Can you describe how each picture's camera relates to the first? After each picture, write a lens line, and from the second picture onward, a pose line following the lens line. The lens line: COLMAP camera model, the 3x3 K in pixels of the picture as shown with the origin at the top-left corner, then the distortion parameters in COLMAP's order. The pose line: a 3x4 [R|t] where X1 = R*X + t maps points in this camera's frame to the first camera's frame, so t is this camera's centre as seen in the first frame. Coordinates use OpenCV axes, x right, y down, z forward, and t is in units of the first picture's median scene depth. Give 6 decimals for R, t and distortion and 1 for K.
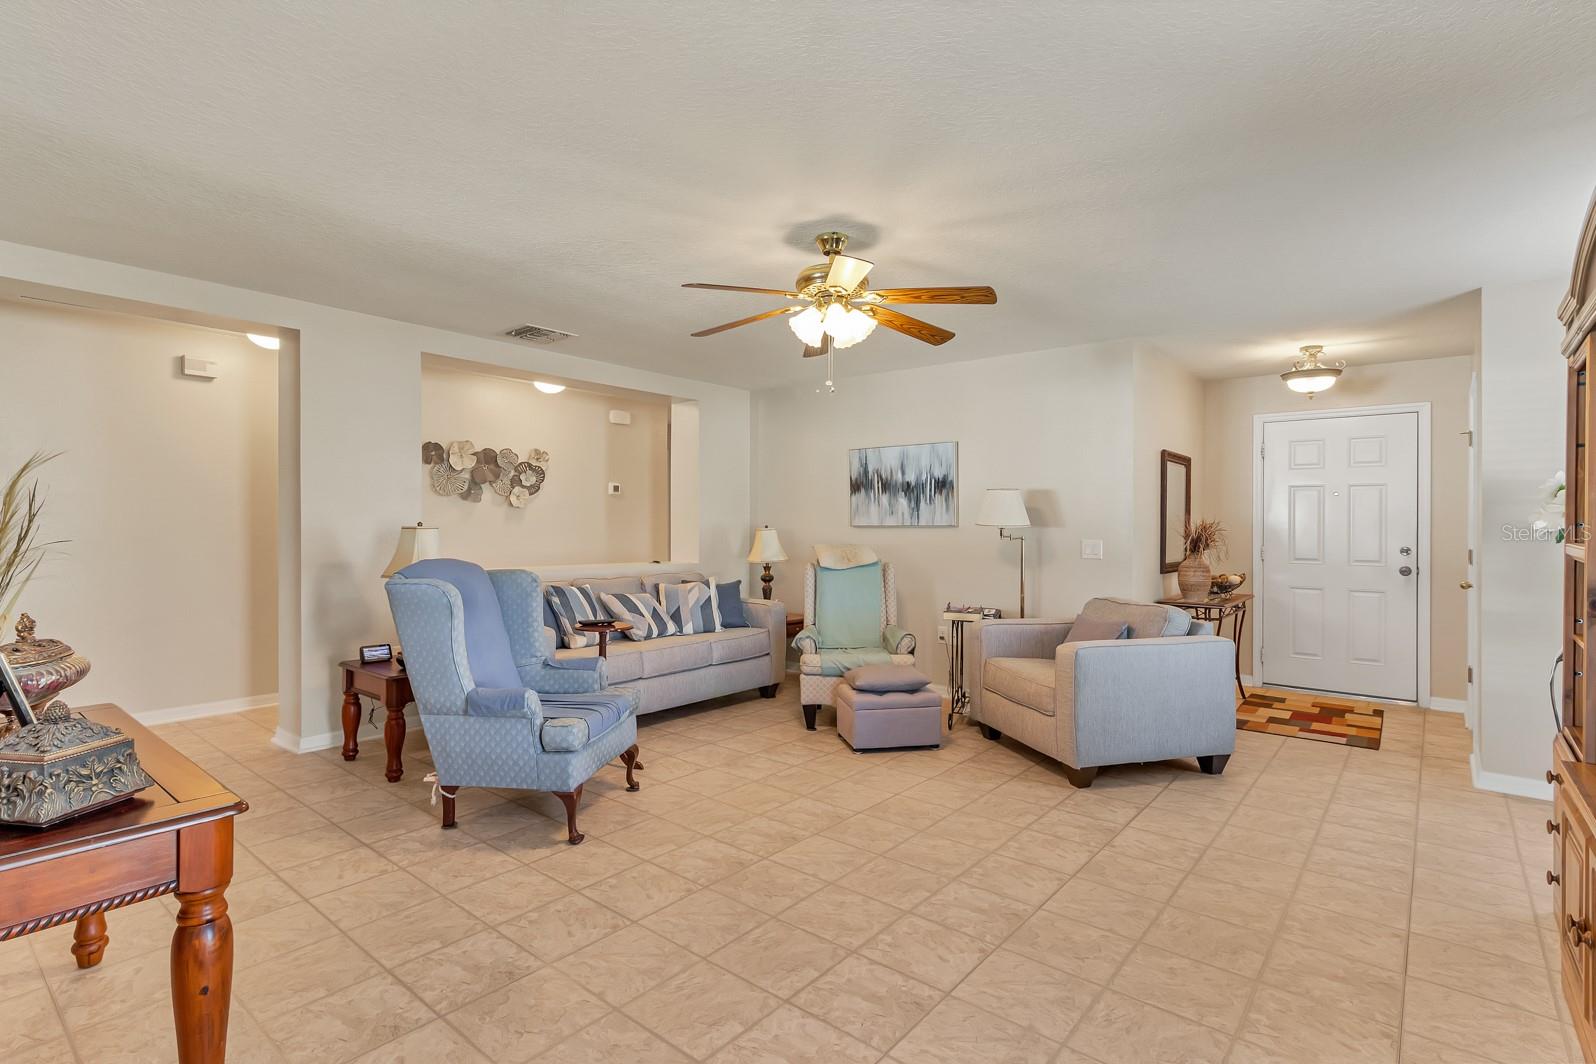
lens RADIAL K [[759.3, 0, 768.0], [0, 759.3, 521.7], [0, 0, 1]] dist [0.010374, 0.001565]
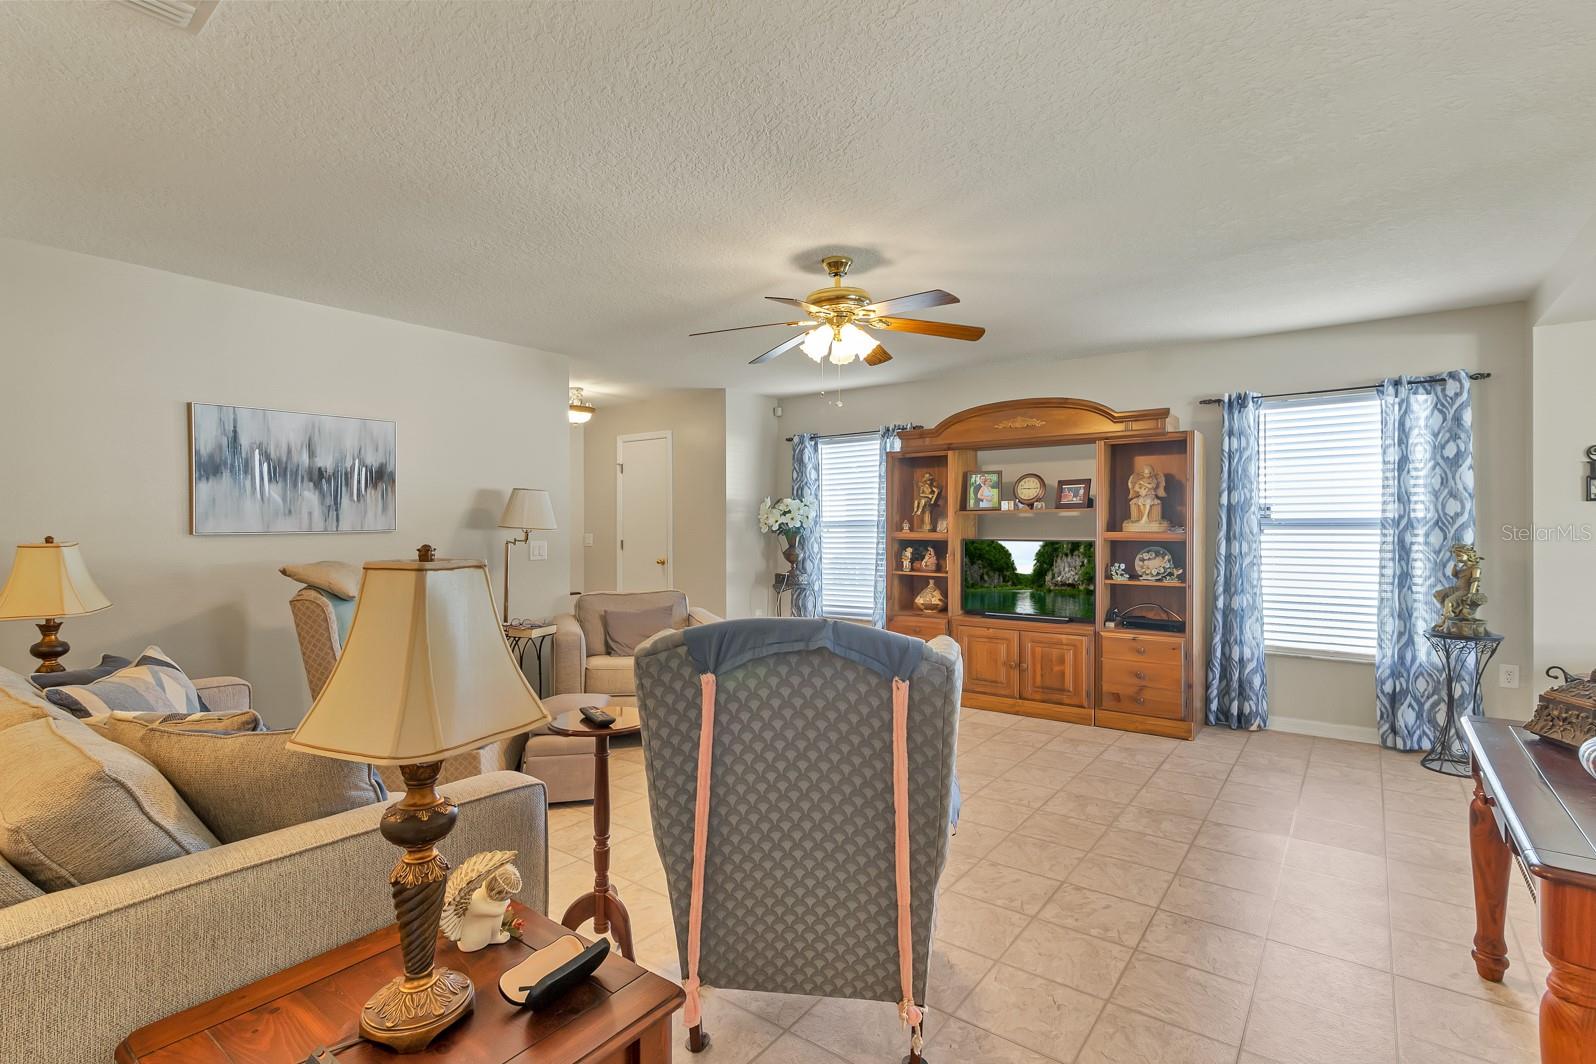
lens RADIAL K [[759.3, 0, 808.8], [0, 759.3, 527.2], [0, 0, 1]] dist [0.010374, 0.001565]
pose [[-0.066351, -0.012415, 0.997719, -0.555068], [-0.001894, 0.999922, 0.012316, -0.008269], [-0.997795, -0.001072, -0.066369, 0.631078]]
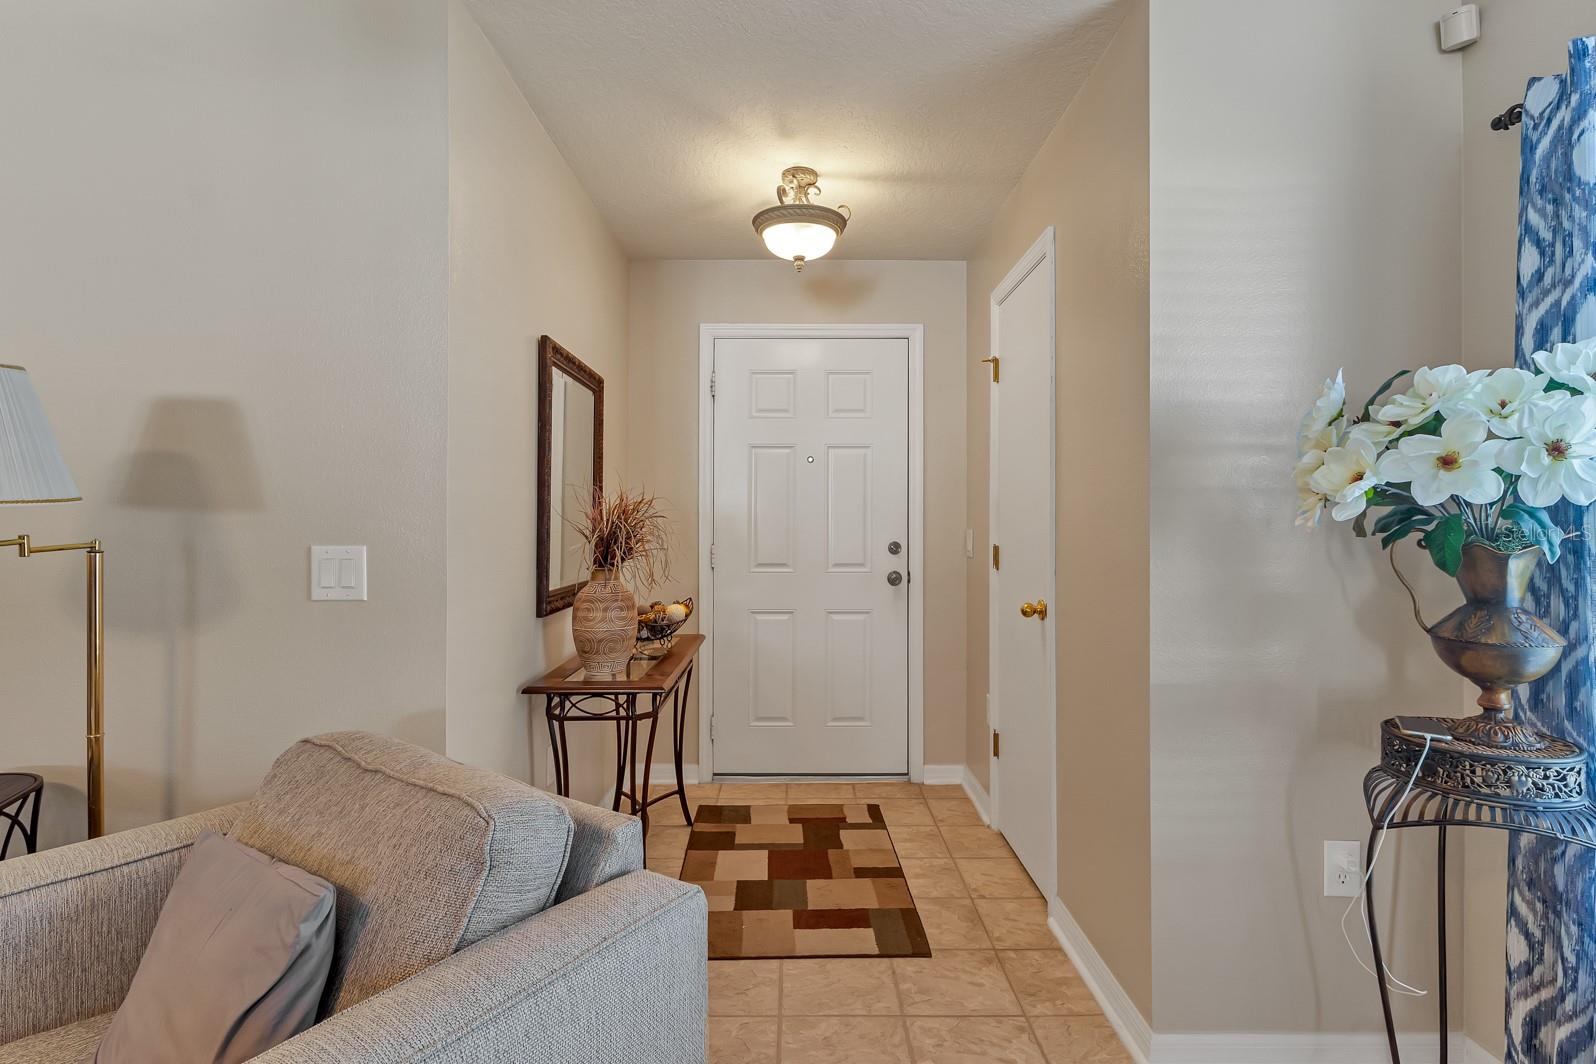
lens RADIAL K [[817.8, 0, 786.1], [0, 817.8, 506.7], [0, 0, 1]] dist [0.001038, 0.000270]
pose [[0.762856, 0.002992, 0.646561, 0.305939], [0.002150, 0.999972, -0.007165, 0.007825], [-0.646565, 0.006856, 0.762828, 0.522370]]
